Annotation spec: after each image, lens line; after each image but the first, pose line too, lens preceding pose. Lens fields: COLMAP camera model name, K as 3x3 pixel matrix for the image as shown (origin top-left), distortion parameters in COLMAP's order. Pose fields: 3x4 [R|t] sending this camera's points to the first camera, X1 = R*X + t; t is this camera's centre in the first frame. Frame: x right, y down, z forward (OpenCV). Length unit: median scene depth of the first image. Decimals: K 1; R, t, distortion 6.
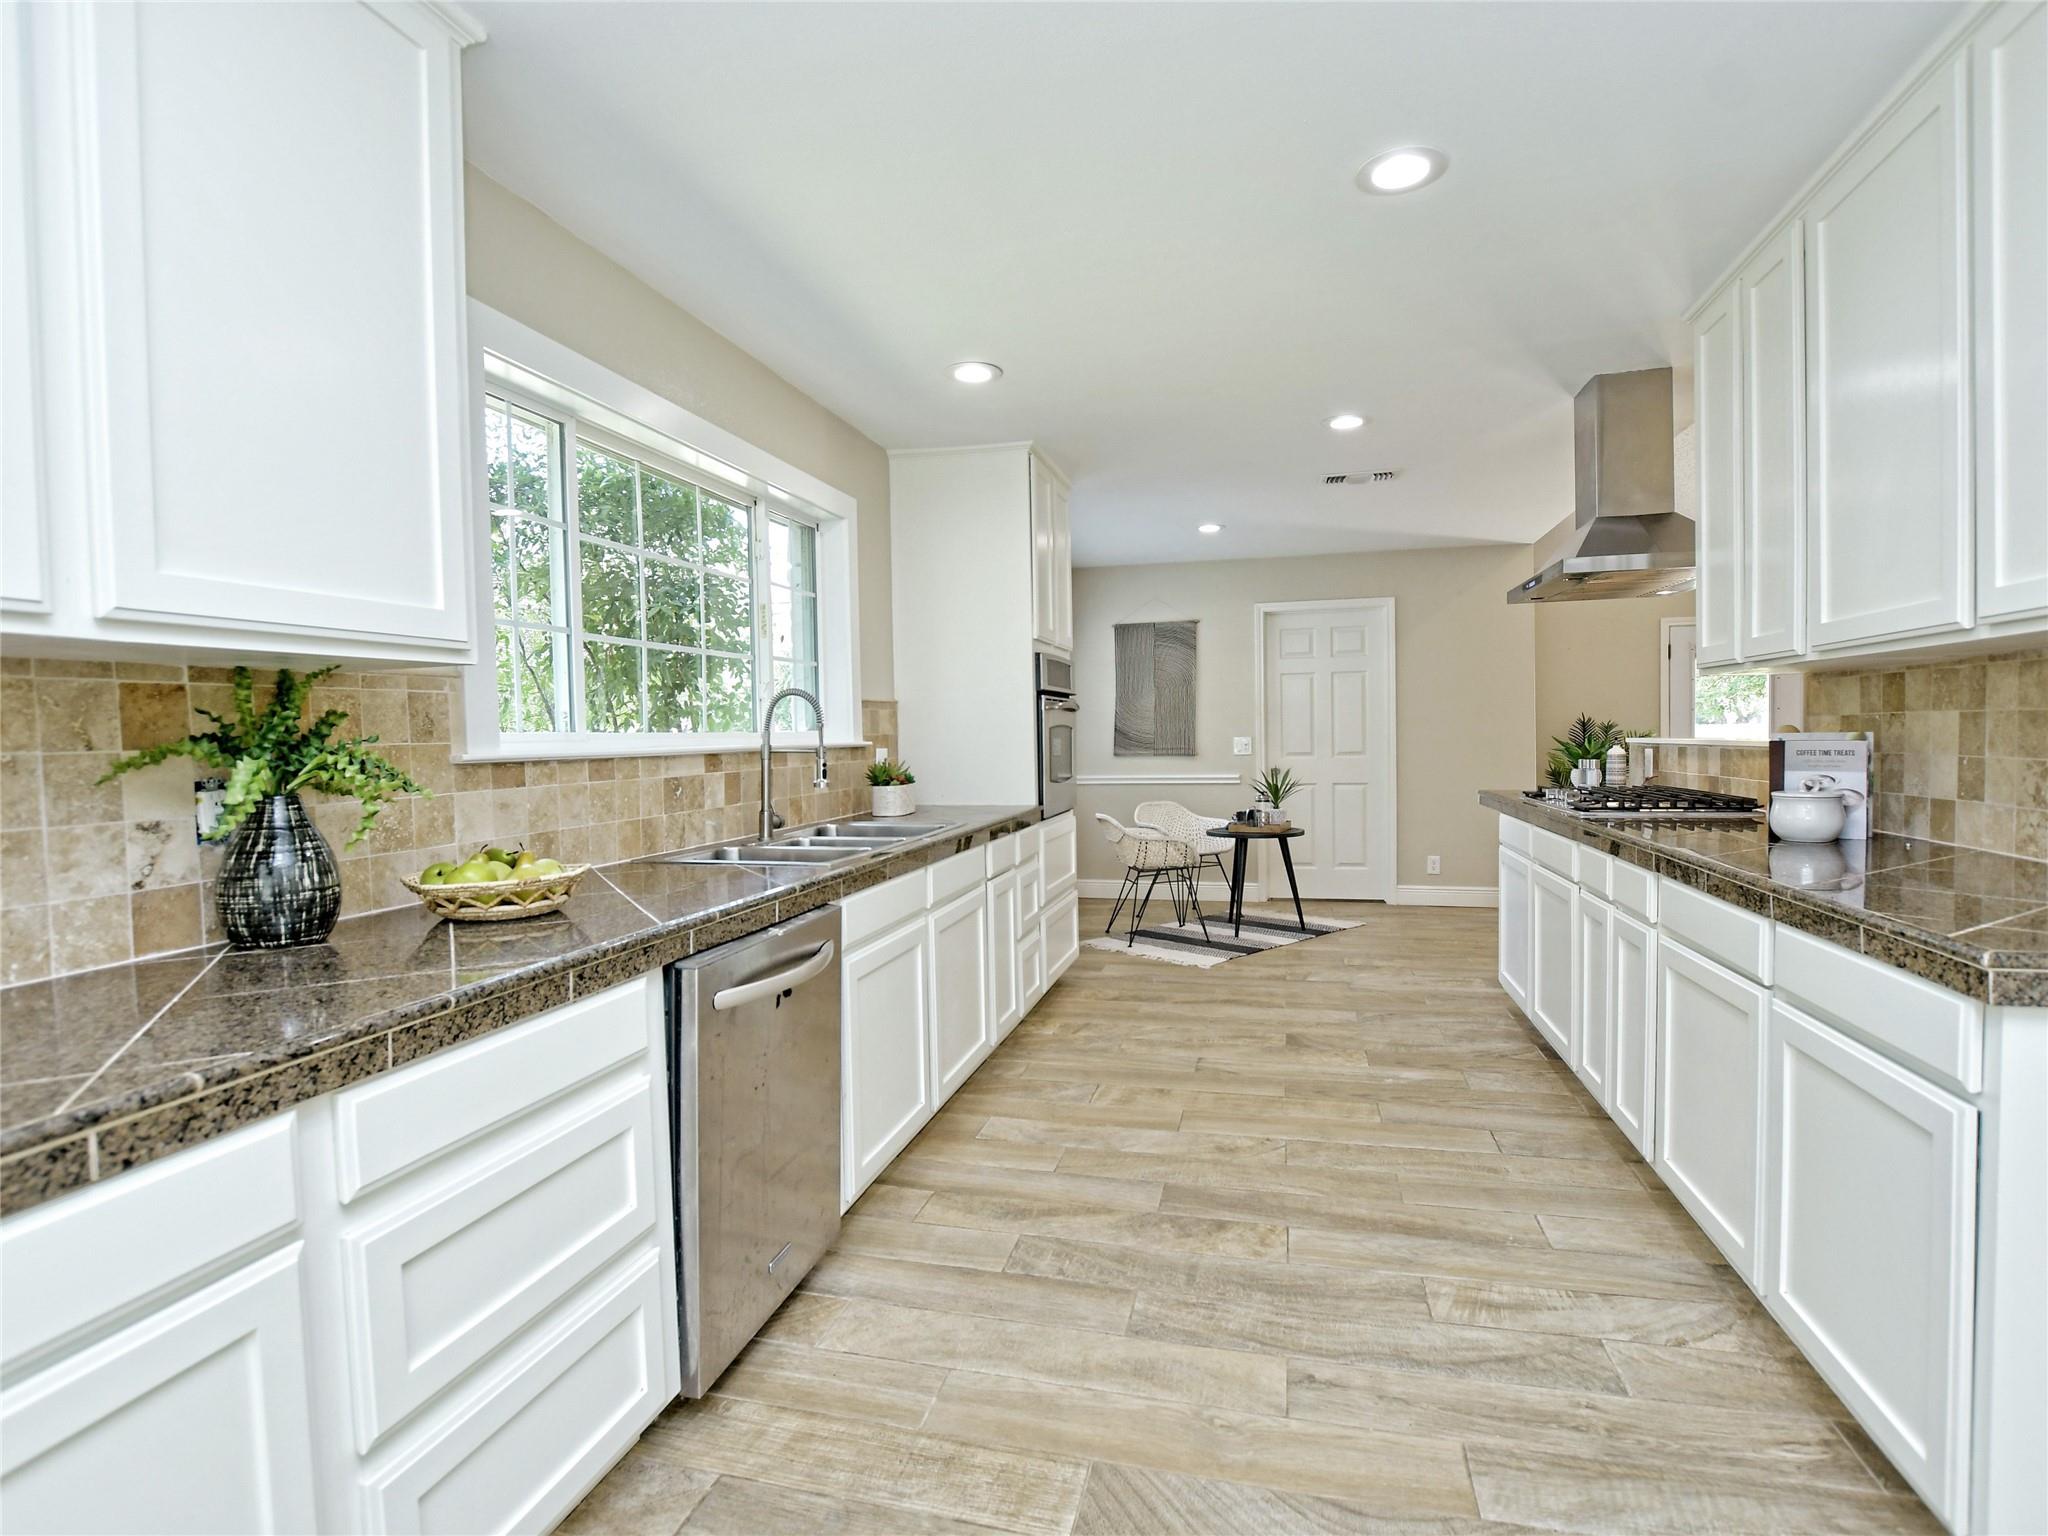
lens RADIAL K [[1038.6, 0, 997.3], [0, 1038.6, 769.4], [0, 0, 1]] dist [-0.032687, 0.000994]
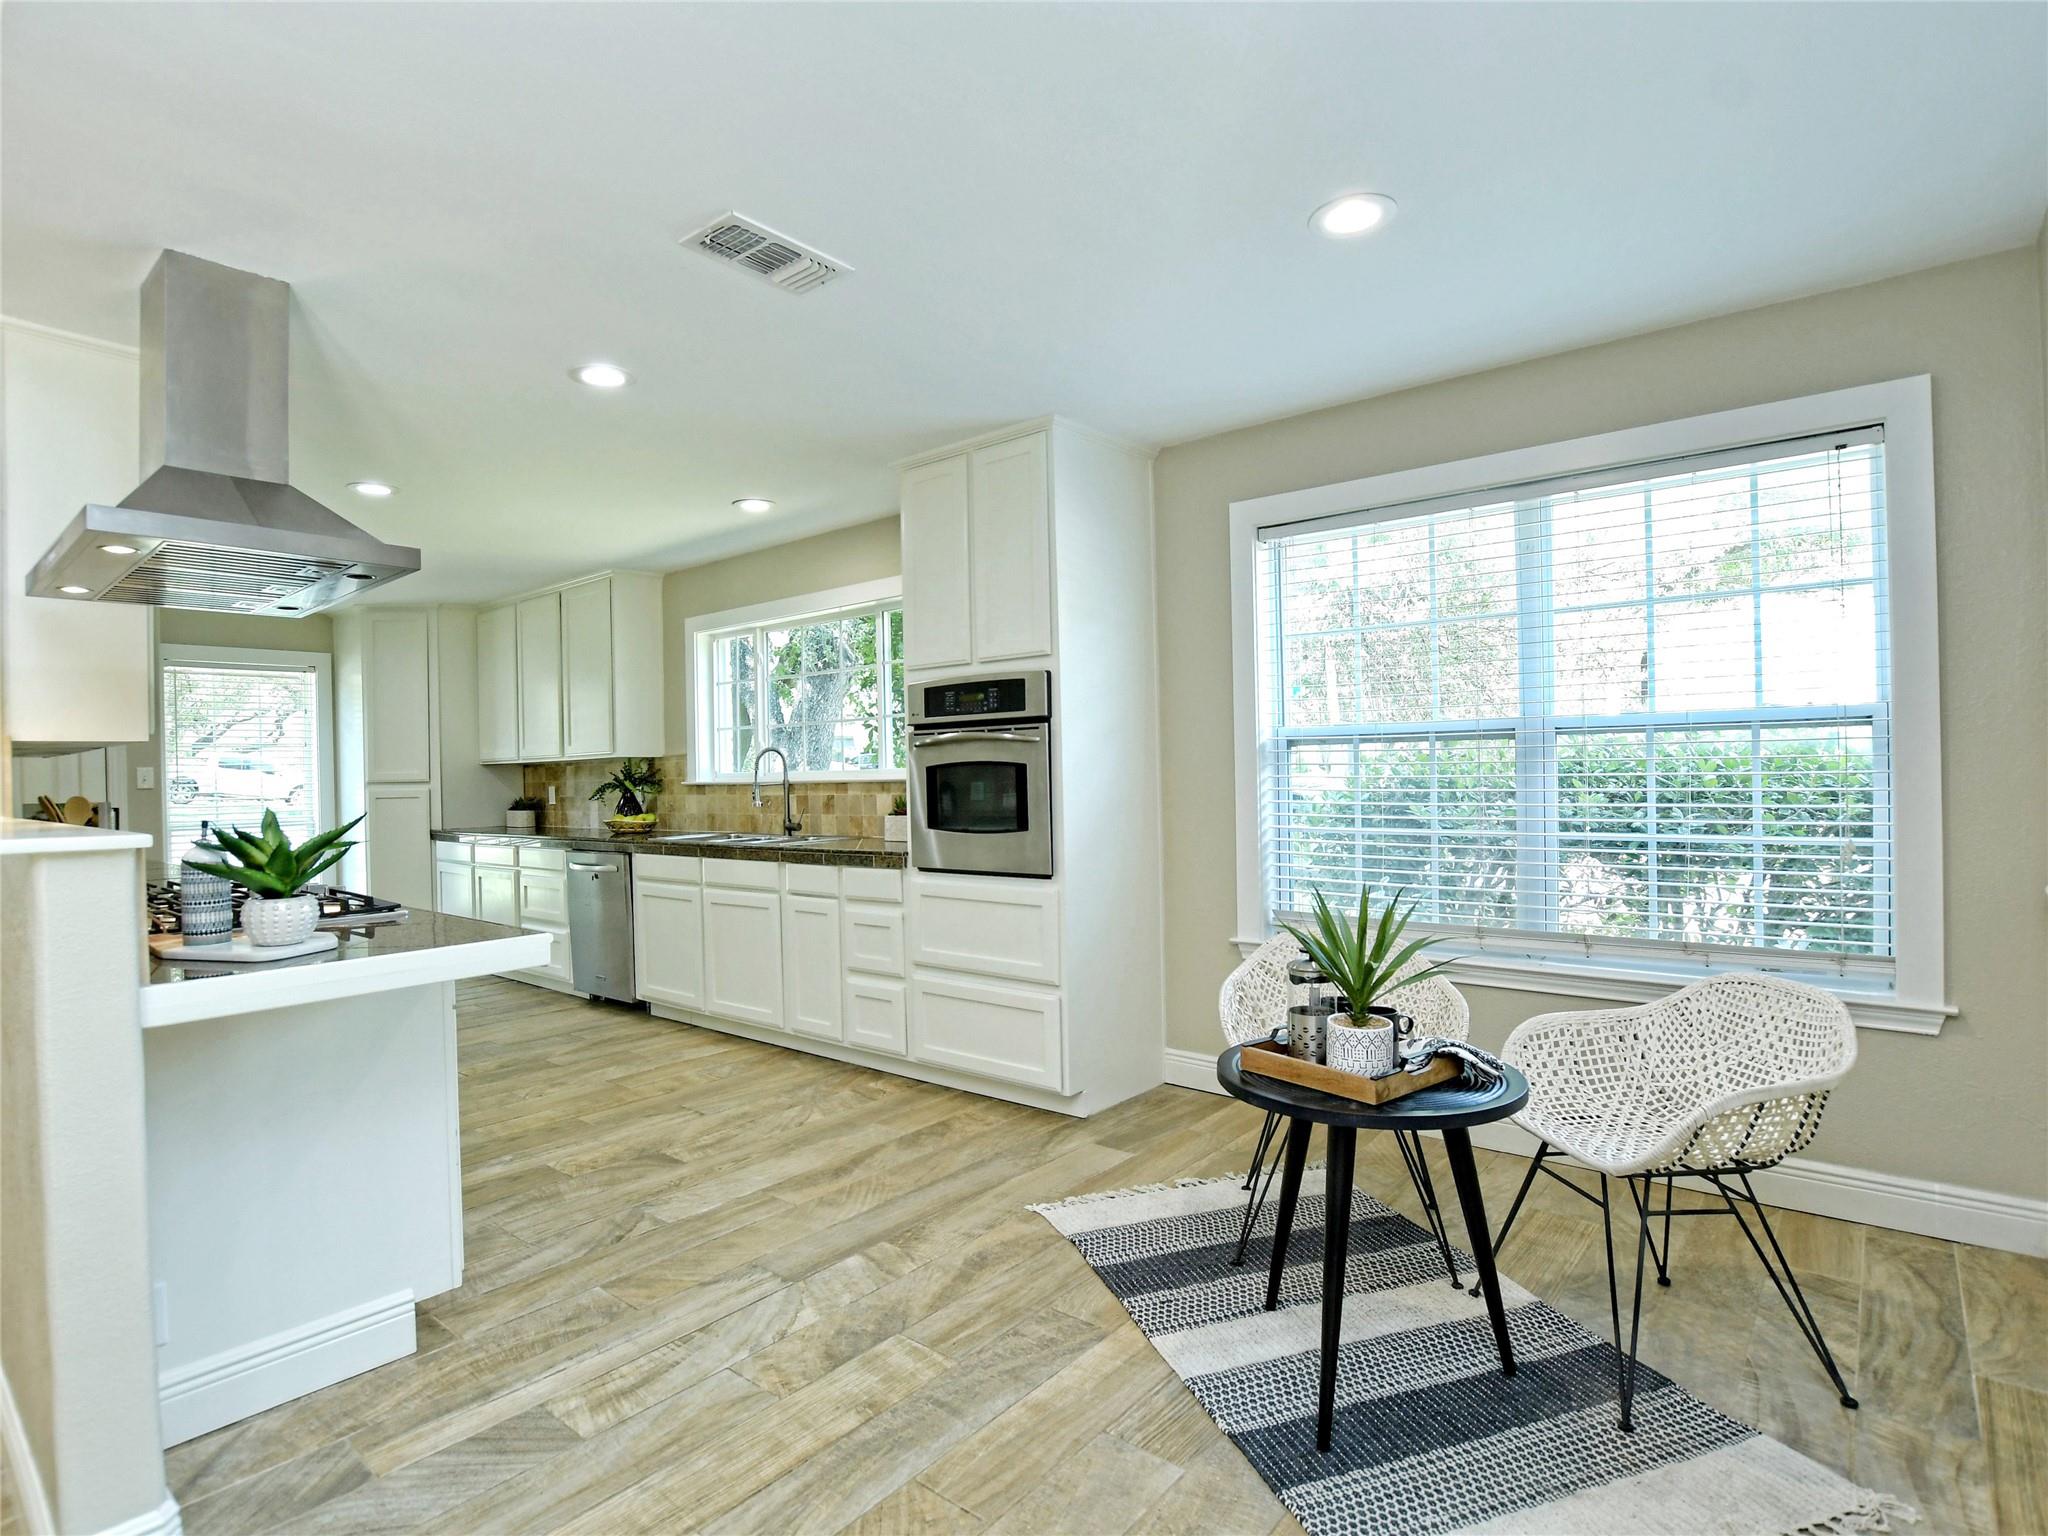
lens RADIAL K [[1038.6, 0, 997.3], [0, 1038.6, 769.4], [0, 0, 1]] dist [-0.032687, 0.000994]
pose [[-0.422311, 0.025007, -0.906106, 1.021926], [-0.000689, 0.999610, 0.027908, -0.077382], [0.906451, 0.012410, -0.422129, 1.781928]]
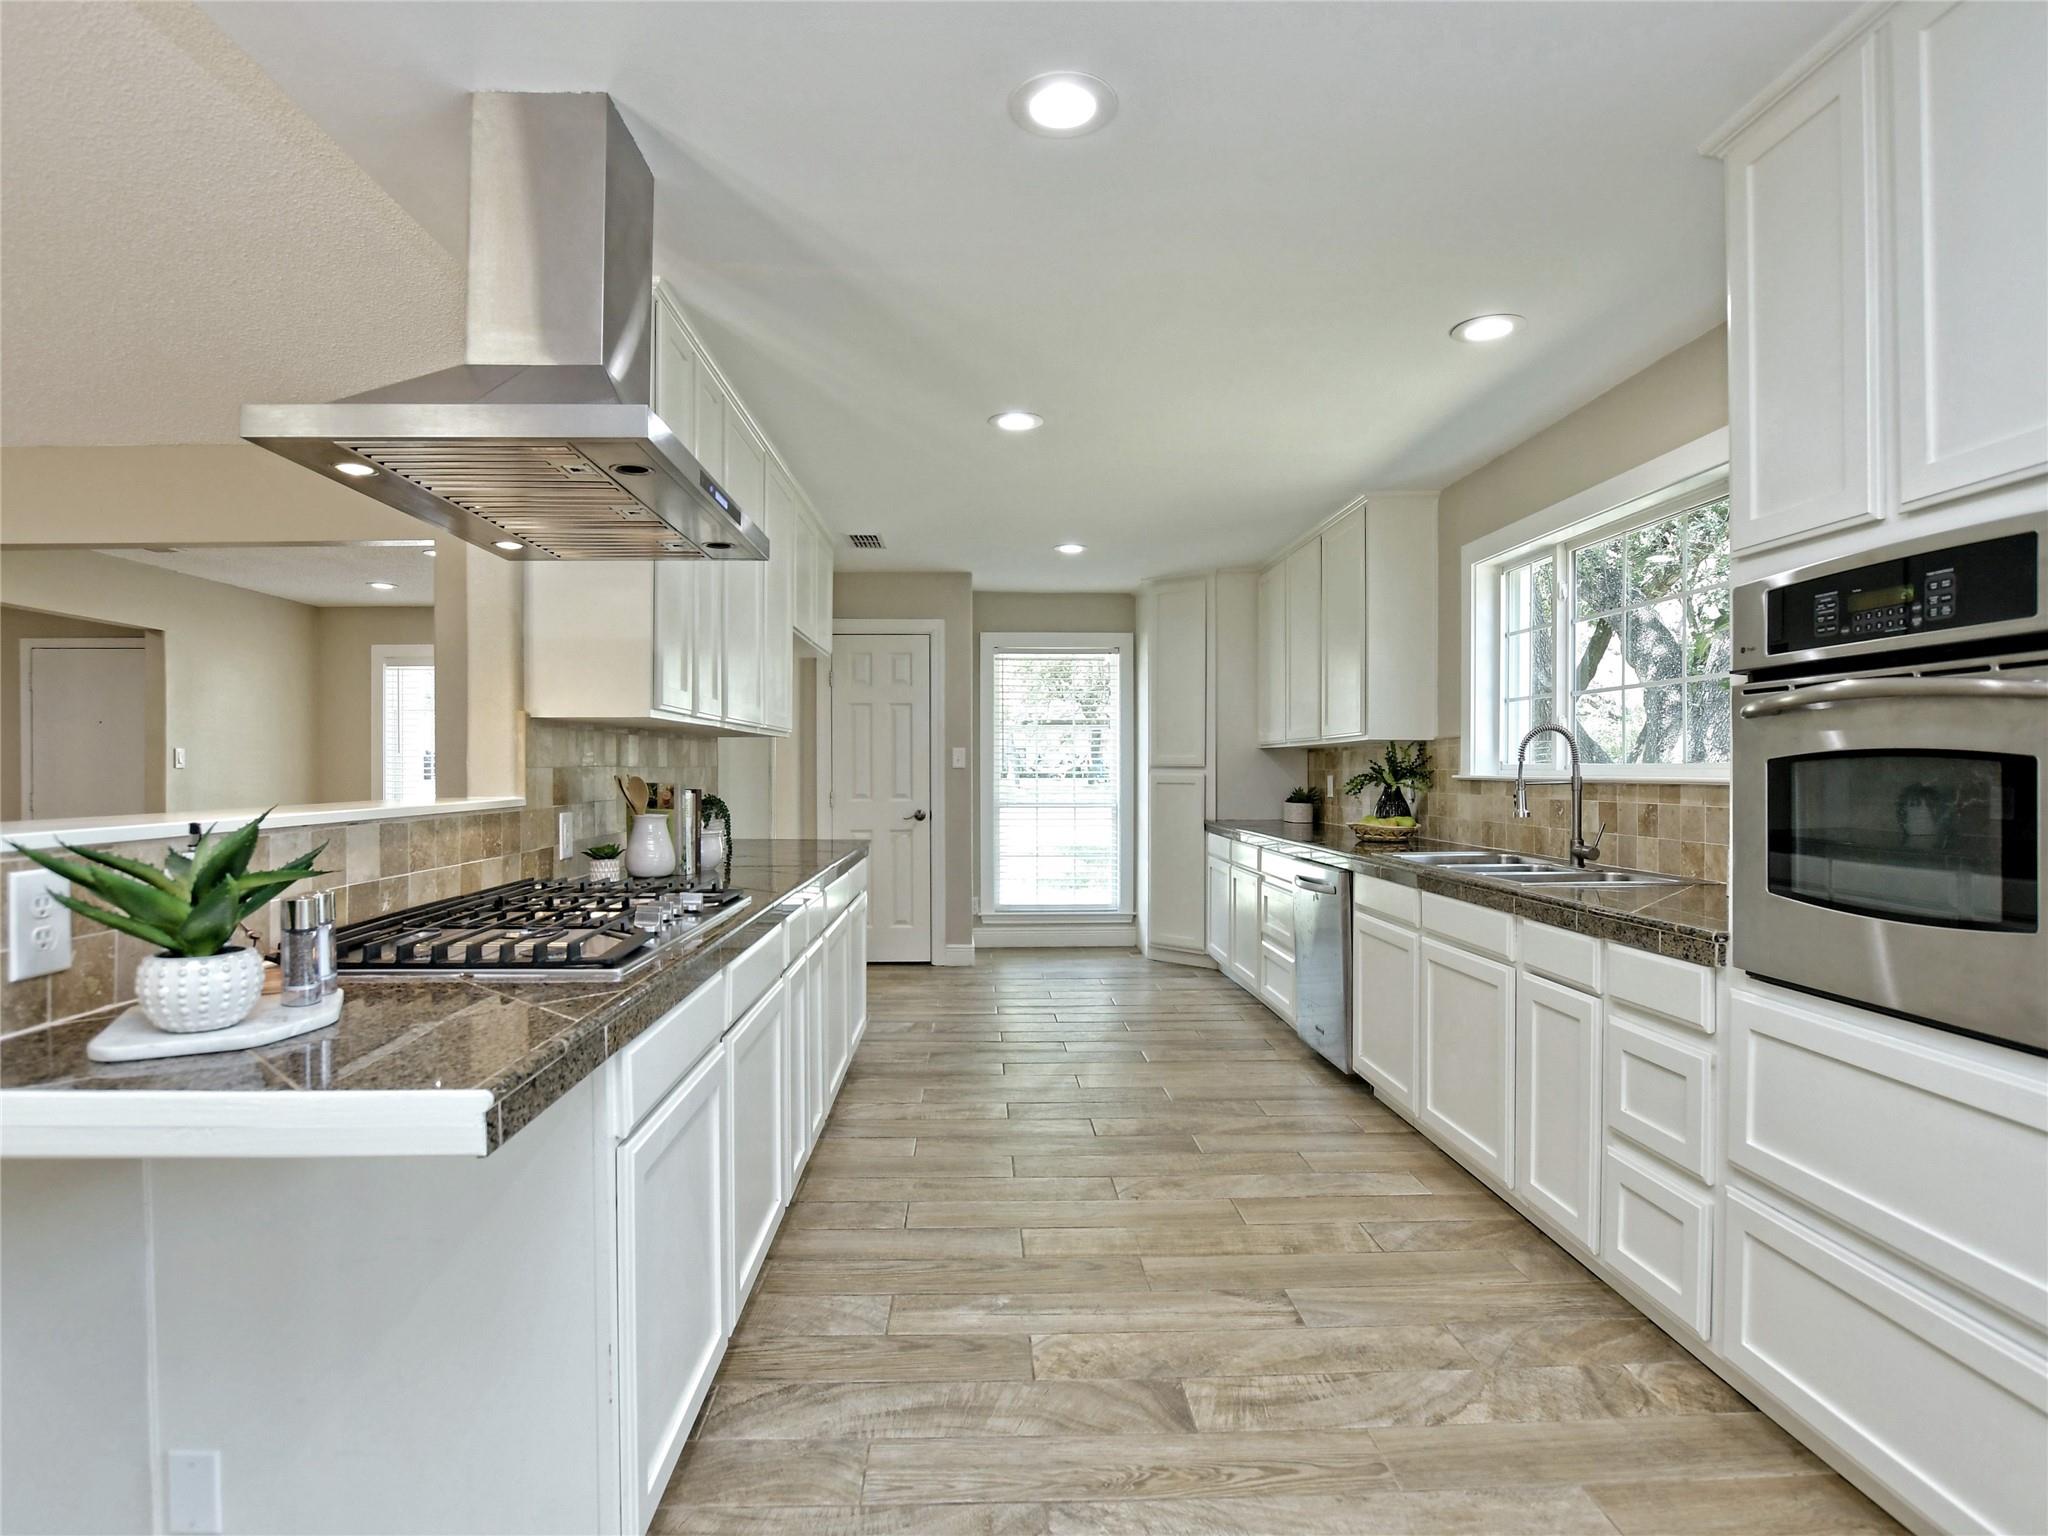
lens RADIAL K [[1067.8, 0, 1025.6], [0, 1067.8, 779.1], [0, 0, 1]] dist [-0.022398, 0.000469]
pose [[-0.950582, 0.021666, -0.309717, 0.568097], [0.007213, 0.998834, 0.047733, -0.067526], [0.310390, 0.043140, -0.949630, 1.631358]]
